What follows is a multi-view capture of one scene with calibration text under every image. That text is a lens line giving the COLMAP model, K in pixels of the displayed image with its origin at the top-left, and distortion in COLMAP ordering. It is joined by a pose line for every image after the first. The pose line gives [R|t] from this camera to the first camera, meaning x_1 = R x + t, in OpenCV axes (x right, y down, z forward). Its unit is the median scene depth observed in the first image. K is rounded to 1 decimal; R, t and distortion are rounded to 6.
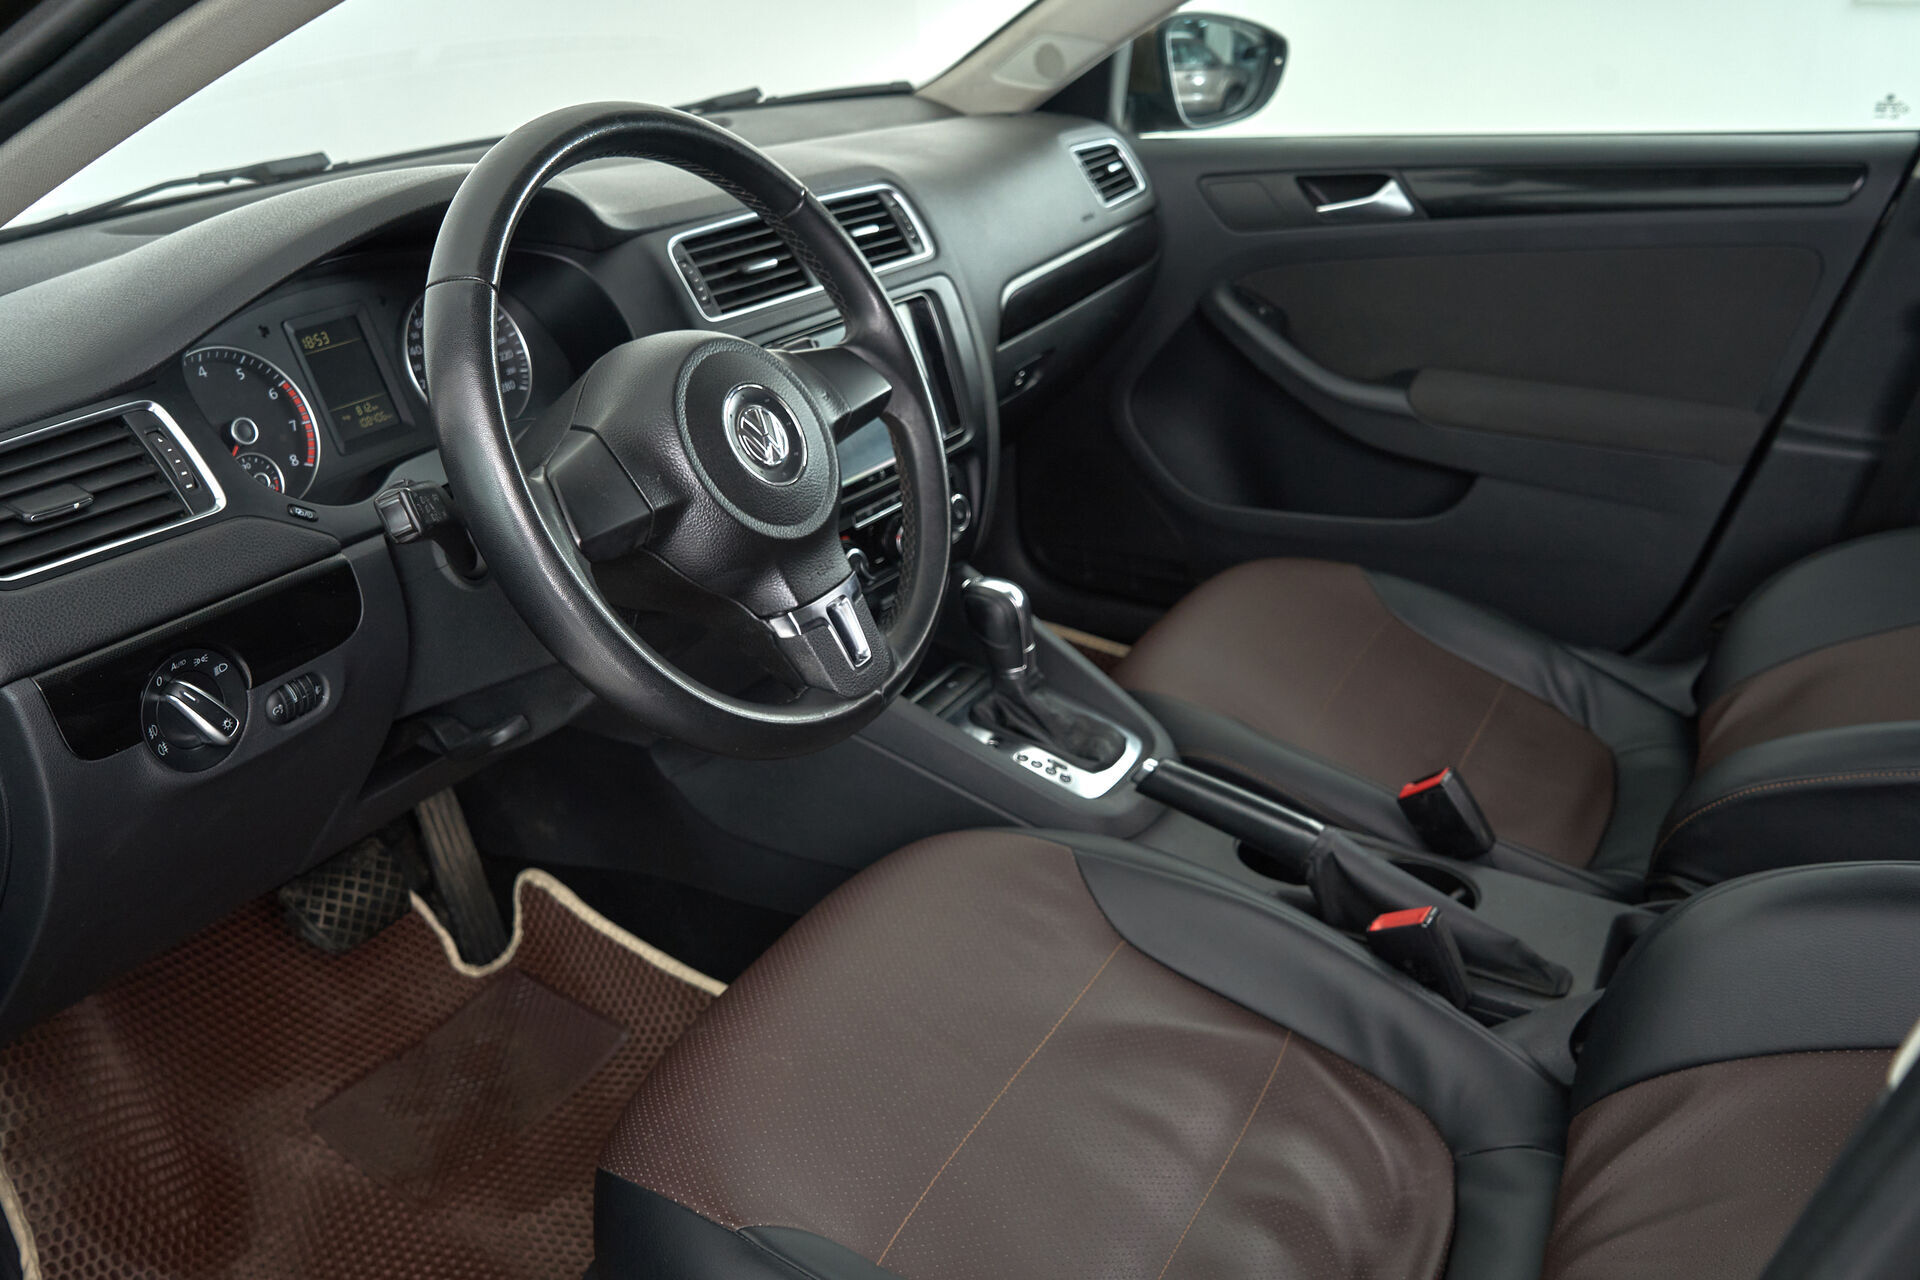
lens RADIAL K [[1577.1, 0, 960.0], [0, 1577.1, 640.0], [0, 0, 1]] dist [0.008380, 0.000300]
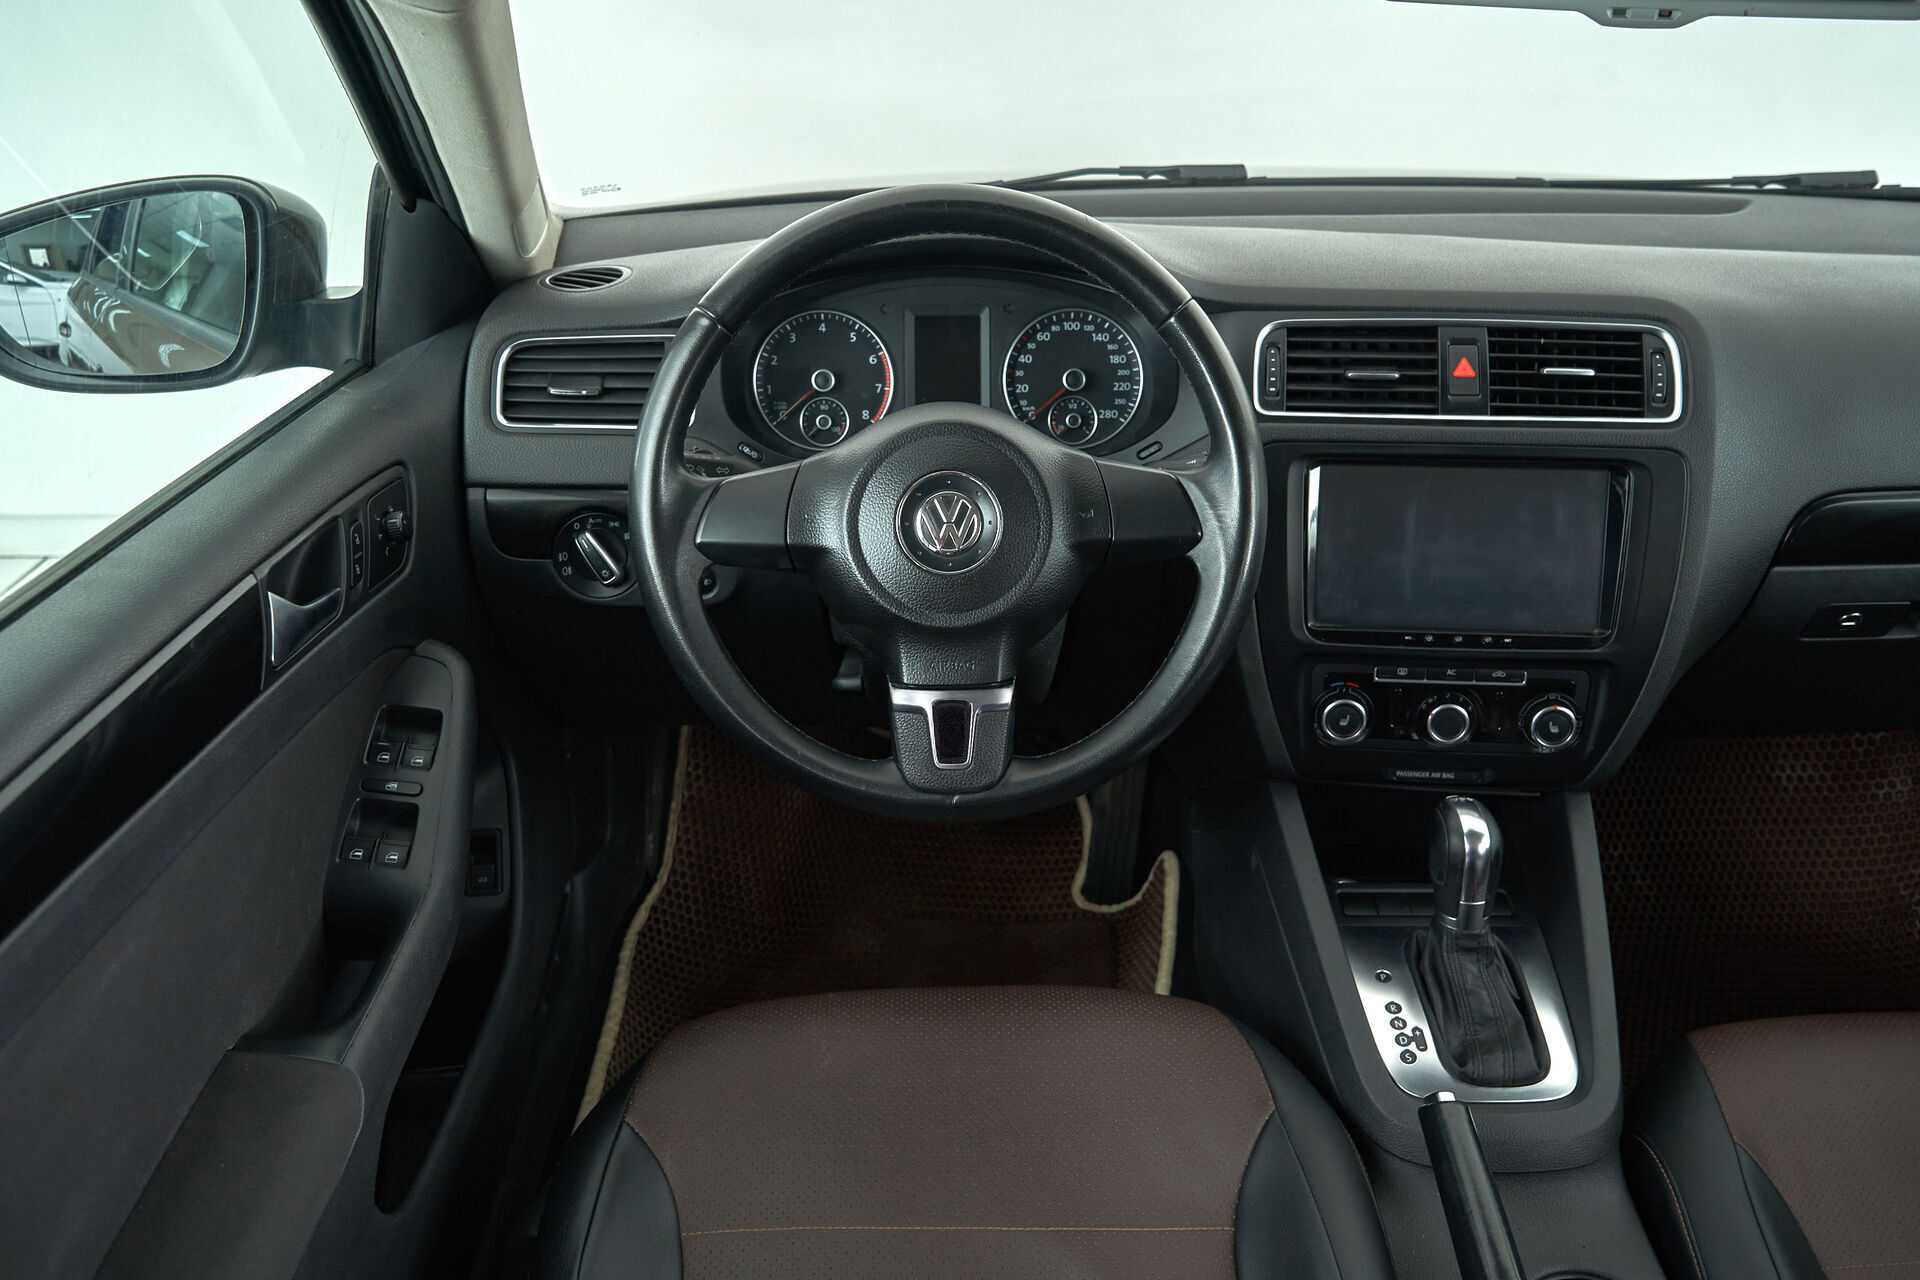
lens RADIAL K [[1541.3, 0, 959.6], [0, 1541.3, 660.7], [0, 0, 1]] dist [0.005068, -0.007909]
pose [[0.497214, 0.417694, -0.760467, 0.465411], [-0.371395, 0.894593, 0.248535, -0.207287], [0.784120, 0.158859, 0.599933, 0.288417]]
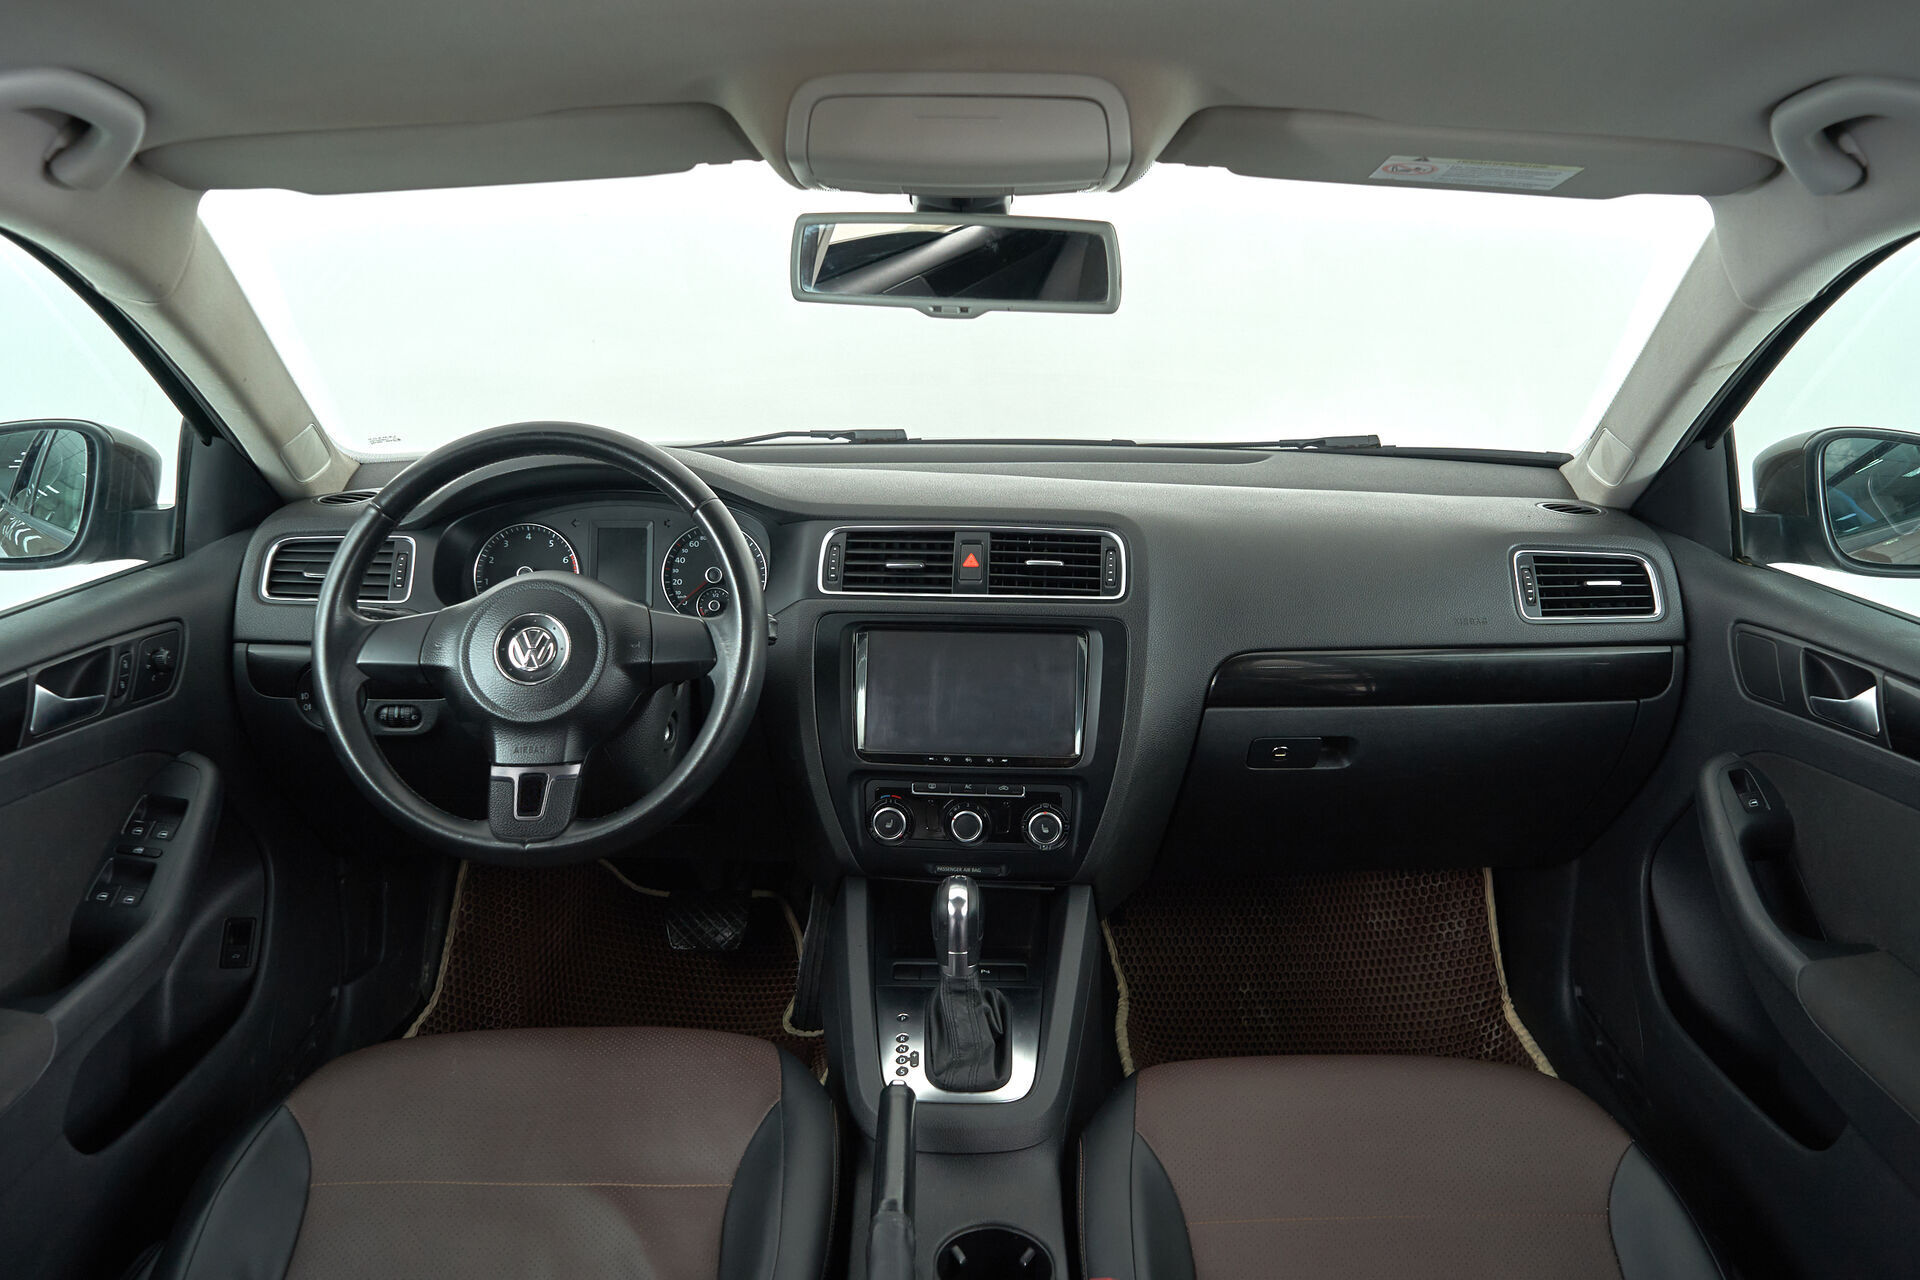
lens RADIAL K [[1541.3, 0, 959.6], [0, 1541.3, 660.7], [0, 0, 1]] dist [0.005068, -0.007909]
pose [[0.486235, 0.270047, -0.831054, 0.855434], [-0.376673, 0.922927, 0.079516, -0.261548], [0.788475, 0.274372, 0.550479, 0.366238]]
